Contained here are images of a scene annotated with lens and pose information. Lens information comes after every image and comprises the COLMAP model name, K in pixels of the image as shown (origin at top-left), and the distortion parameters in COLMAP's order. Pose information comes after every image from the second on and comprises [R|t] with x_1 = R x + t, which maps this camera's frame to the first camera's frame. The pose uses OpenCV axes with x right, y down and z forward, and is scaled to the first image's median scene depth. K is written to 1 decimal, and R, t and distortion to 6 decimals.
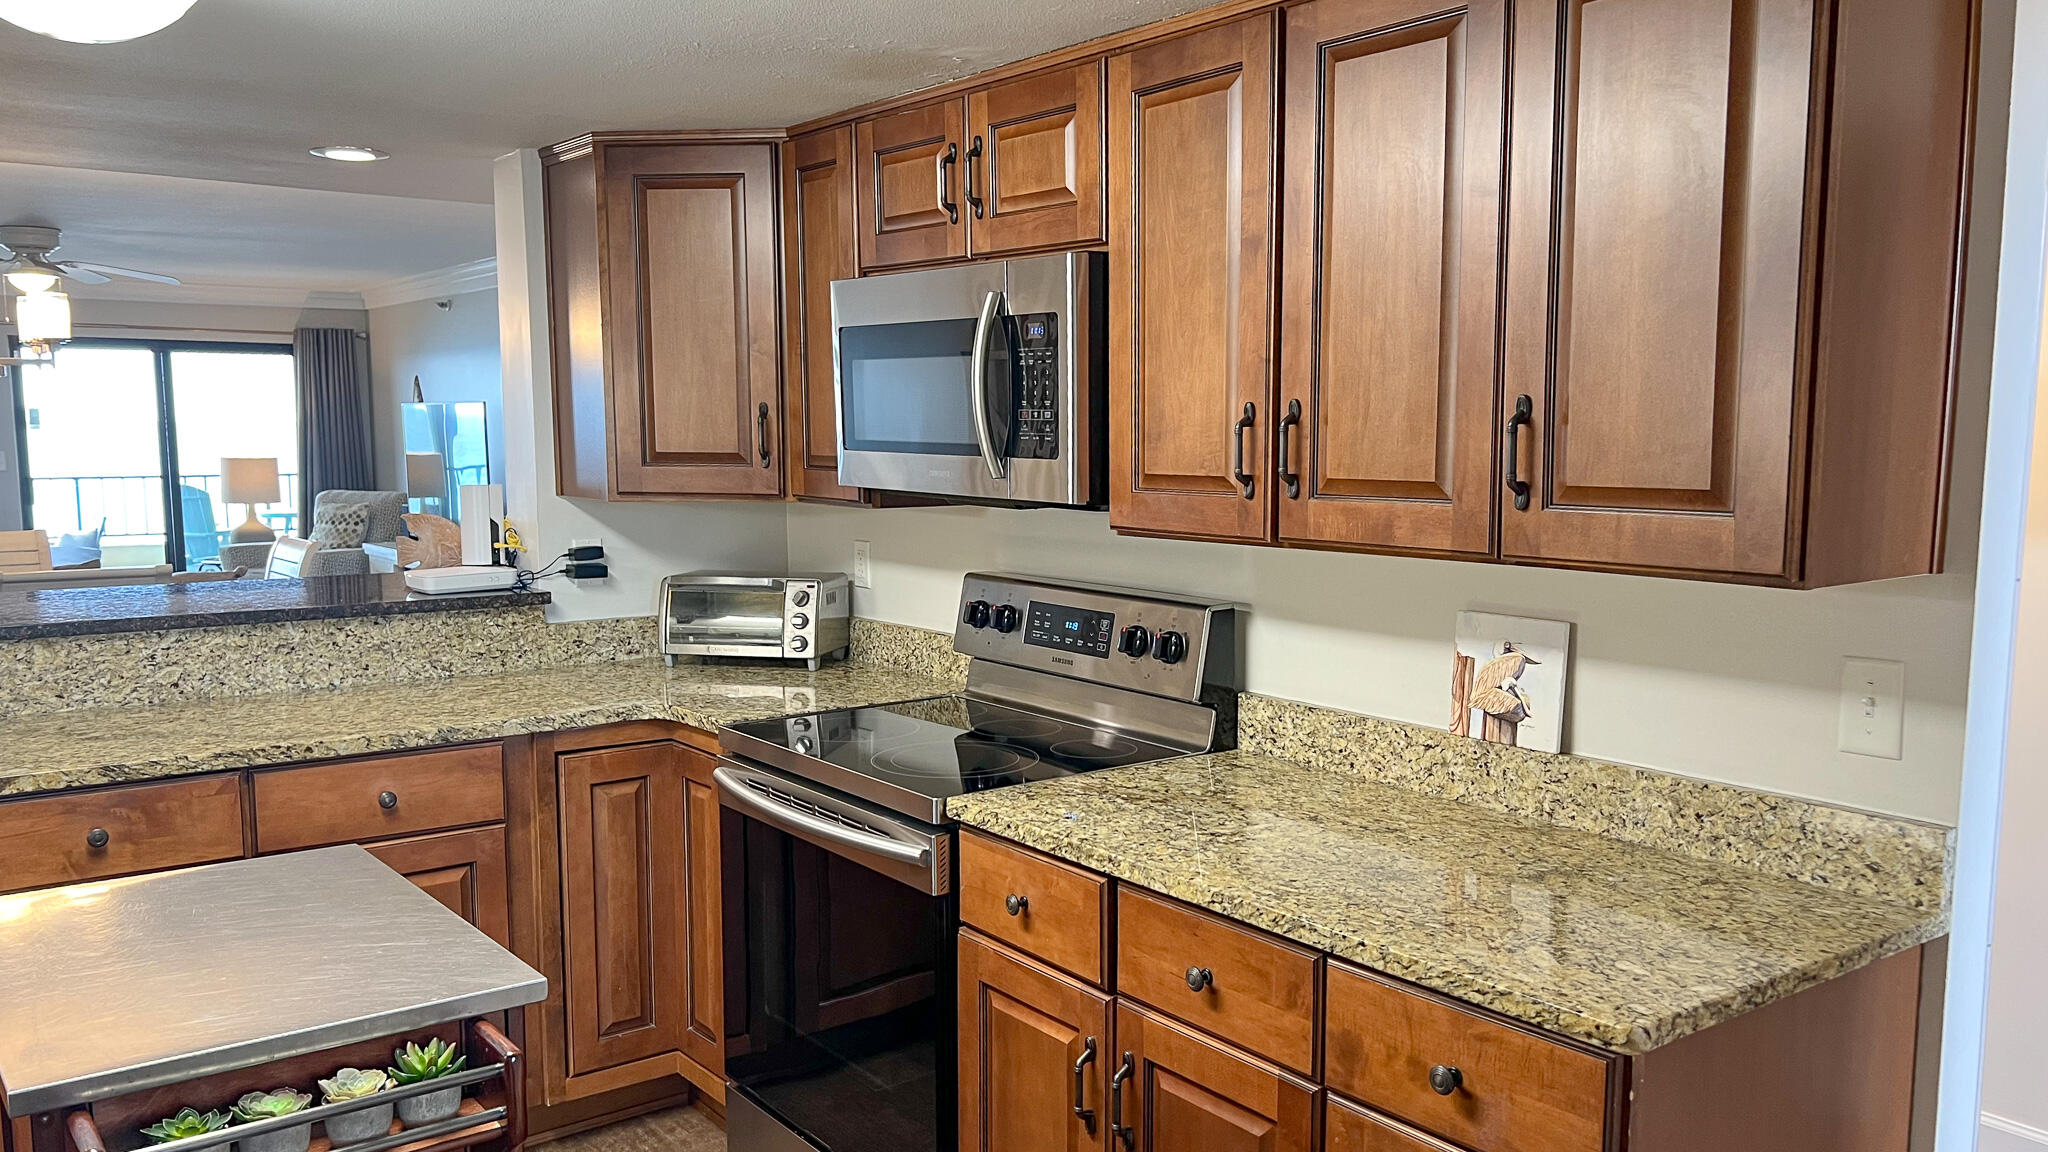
lens RADIAL K [[1573.4, 0, 1029.2], [0, 1573.4, 618.3], [0, 0, 1]] dist [0.074679, -0.098737]
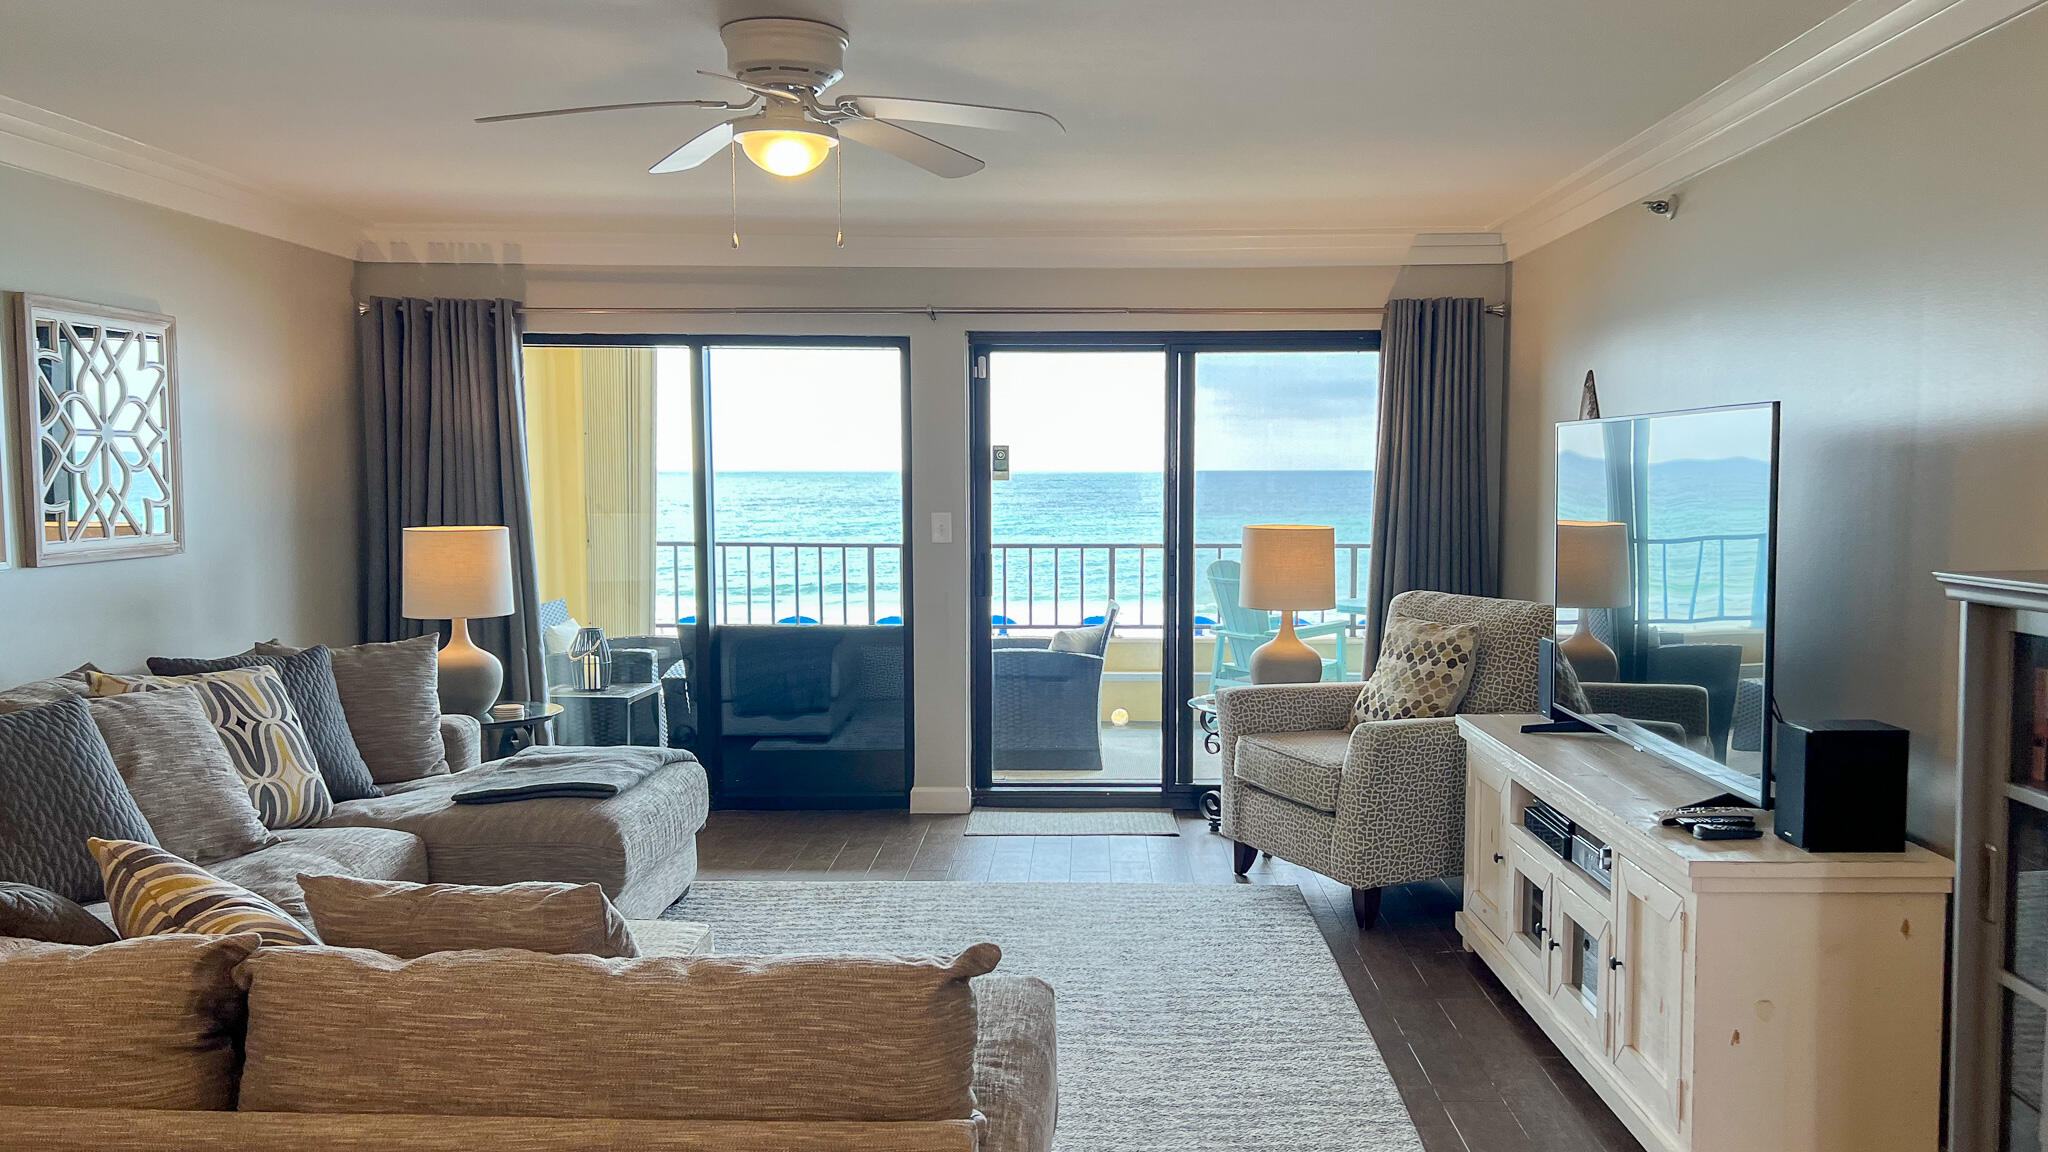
lens RADIAL K [[1616.3, 0, 1070.0], [0, 1616.3, 581.8], [0, 0, 1]] dist [0.071866, 0.000146]
pose [[0.785198, 0.038737, -0.618032, -0.634934], [-0.072497, 0.996929, -0.029620, -0.194508], [0.614986, 0.068064, 0.785595, 1.640814]]
